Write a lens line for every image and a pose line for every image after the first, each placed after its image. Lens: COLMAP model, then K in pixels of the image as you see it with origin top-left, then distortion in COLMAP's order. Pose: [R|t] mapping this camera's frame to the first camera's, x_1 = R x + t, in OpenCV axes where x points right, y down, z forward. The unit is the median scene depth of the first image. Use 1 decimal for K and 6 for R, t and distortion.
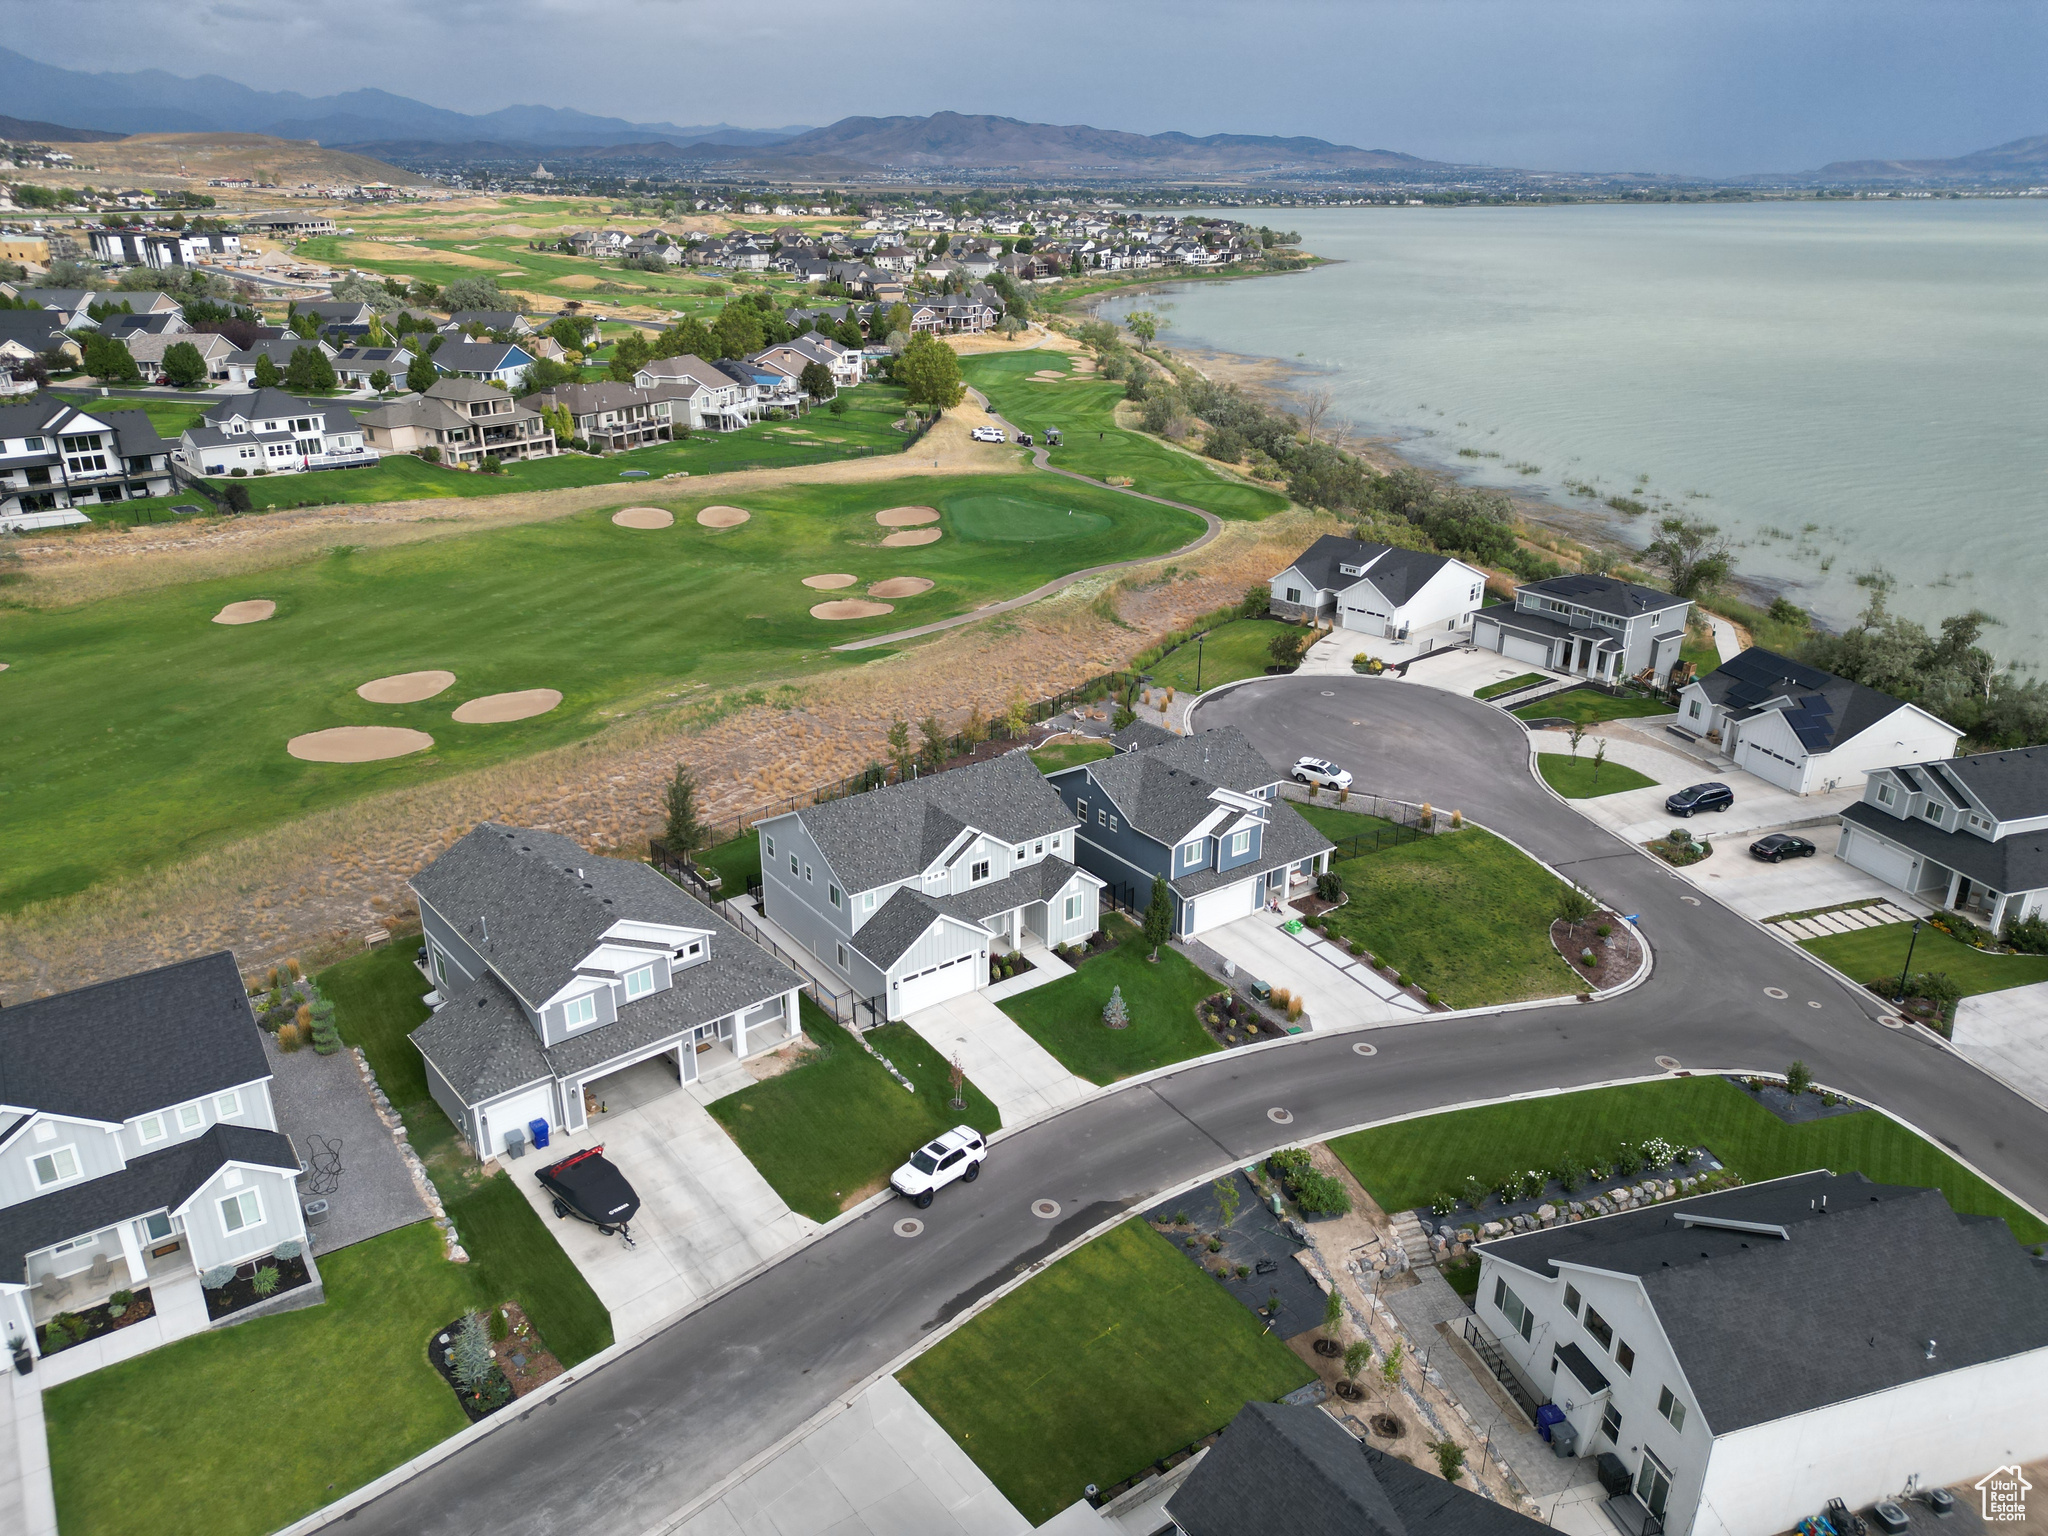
lens RADIAL K [[1433.0, 0, 1024.0], [0, 1433.0, 768.0], [0, 0, 1]] dist [0.061728, -0.062068]
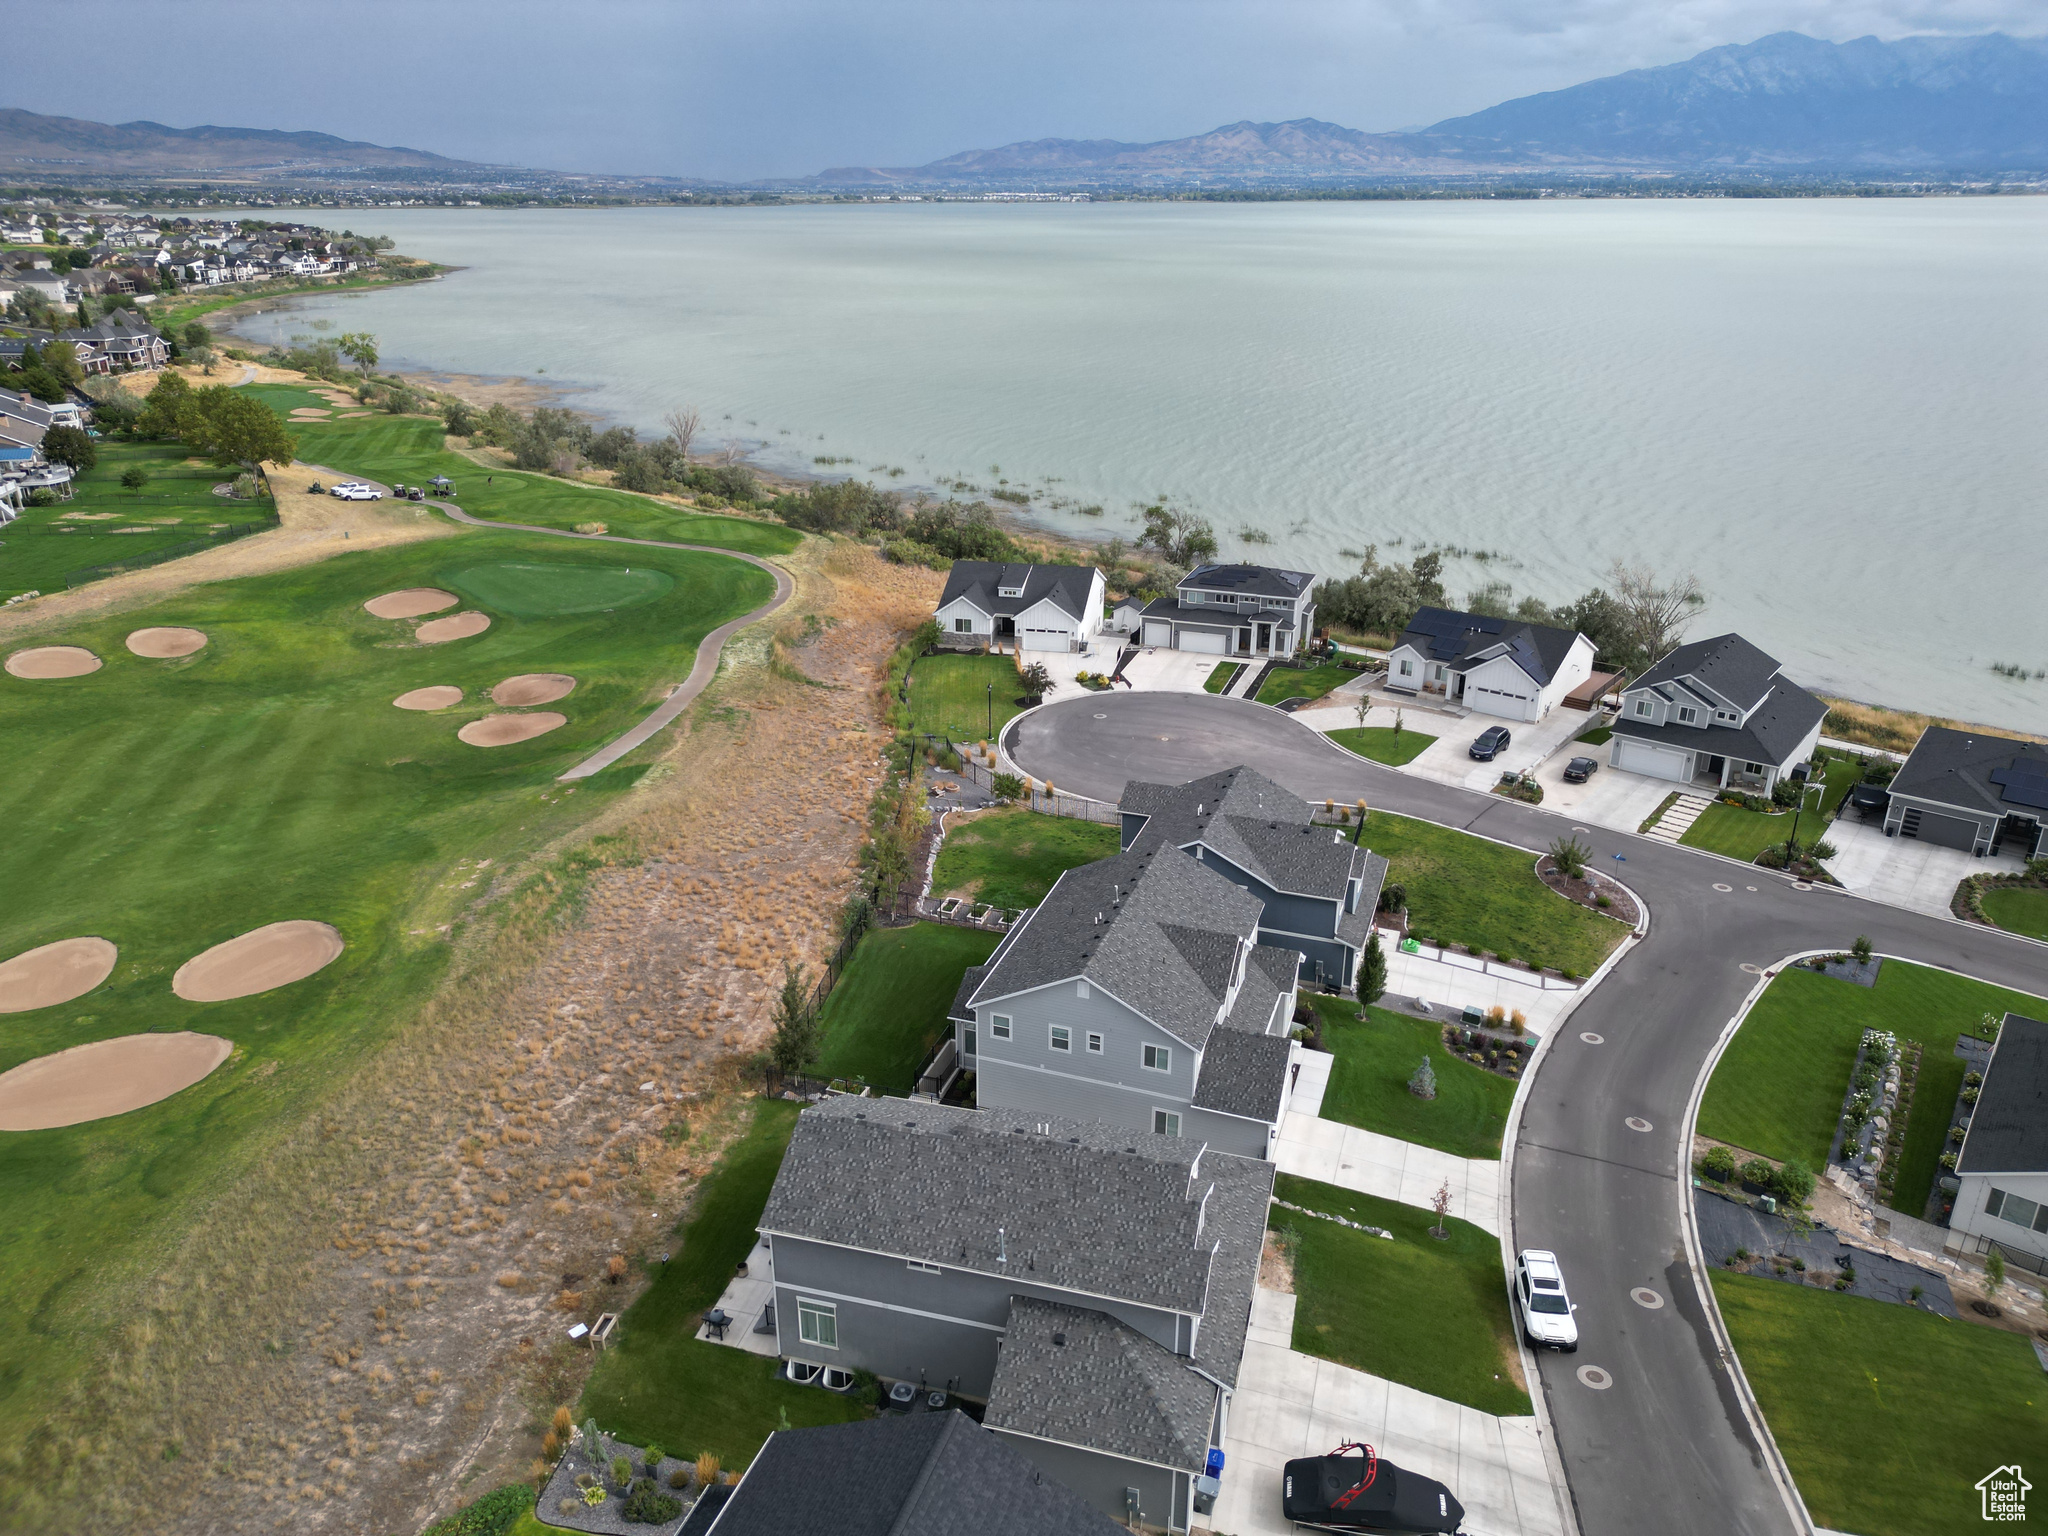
lens RADIAL K [[1433.0, 0, 1024.0], [0, 1433.0, 768.0], [0, 0, 1]] dist [0.061728, -0.062068]
pose [[0.821265, -0.213293, 0.529178, -0.270999], [0.213513, 0.974995, 0.061622, -0.065989], [-0.529089, 0.062378, 0.846270, 0.135839]]
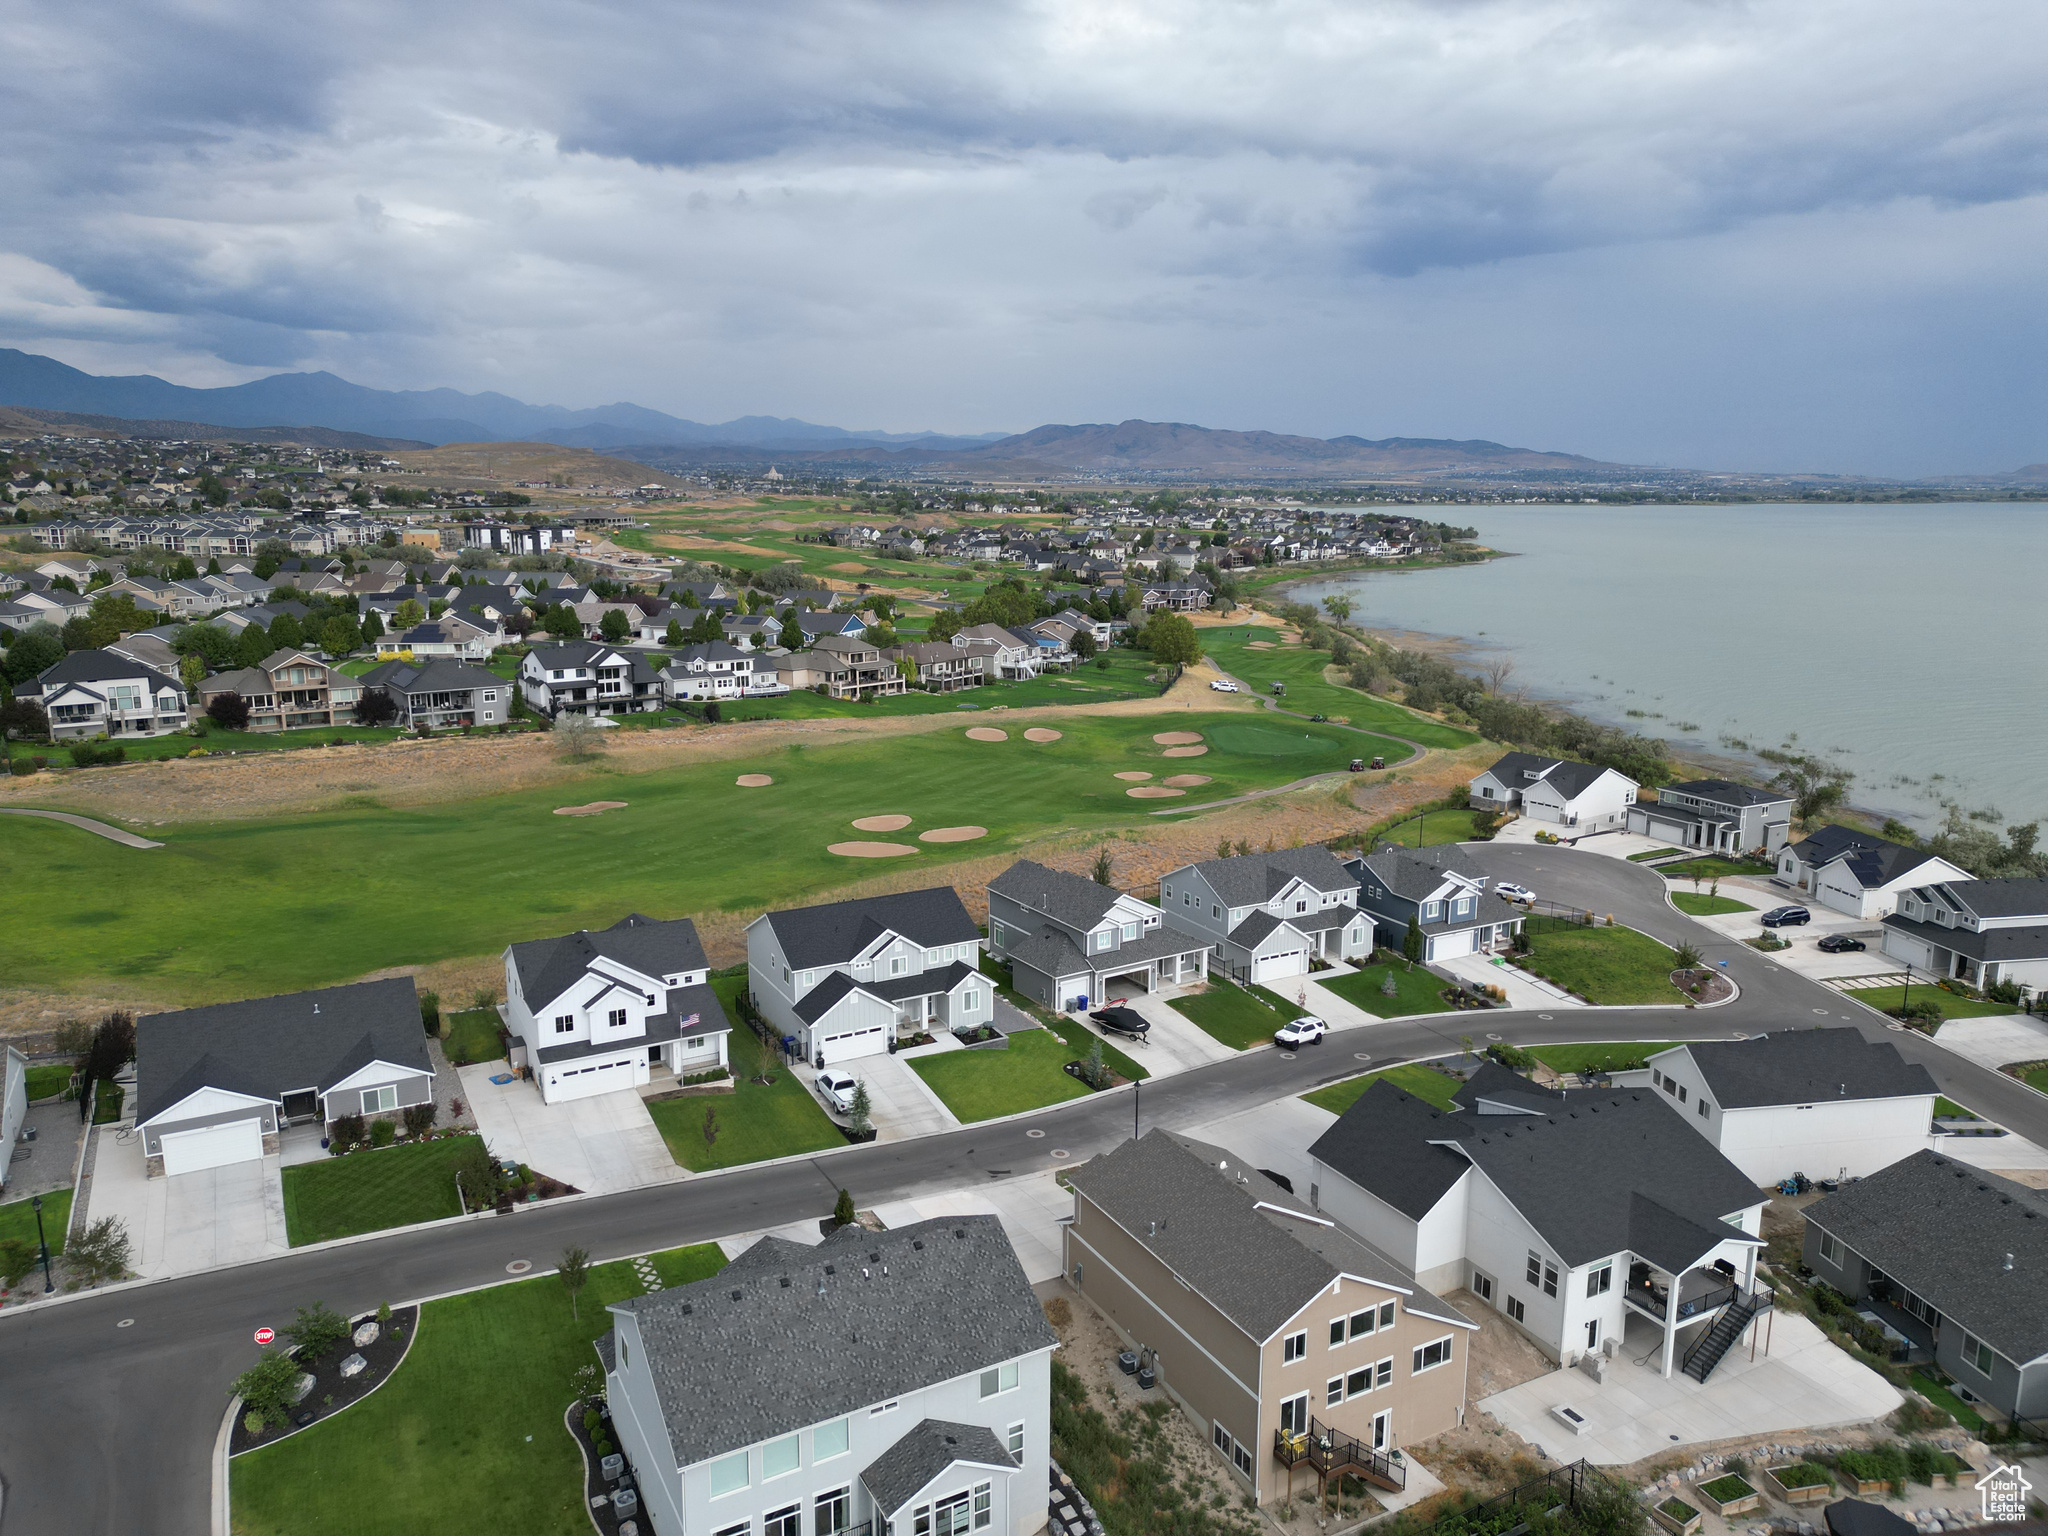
lens RADIAL K [[1435.6, 0, 1024.0], [0, 1435.6, 768.0], [0, 0, 1]] dist [0.091480, -0.111442]
pose [[0.992783, 0.026303, -0.117006, -0.072462], [-0.047732, 0.981708, -0.184310, 0.108637], [0.110018, 0.188565, 0.975879, -0.318876]]
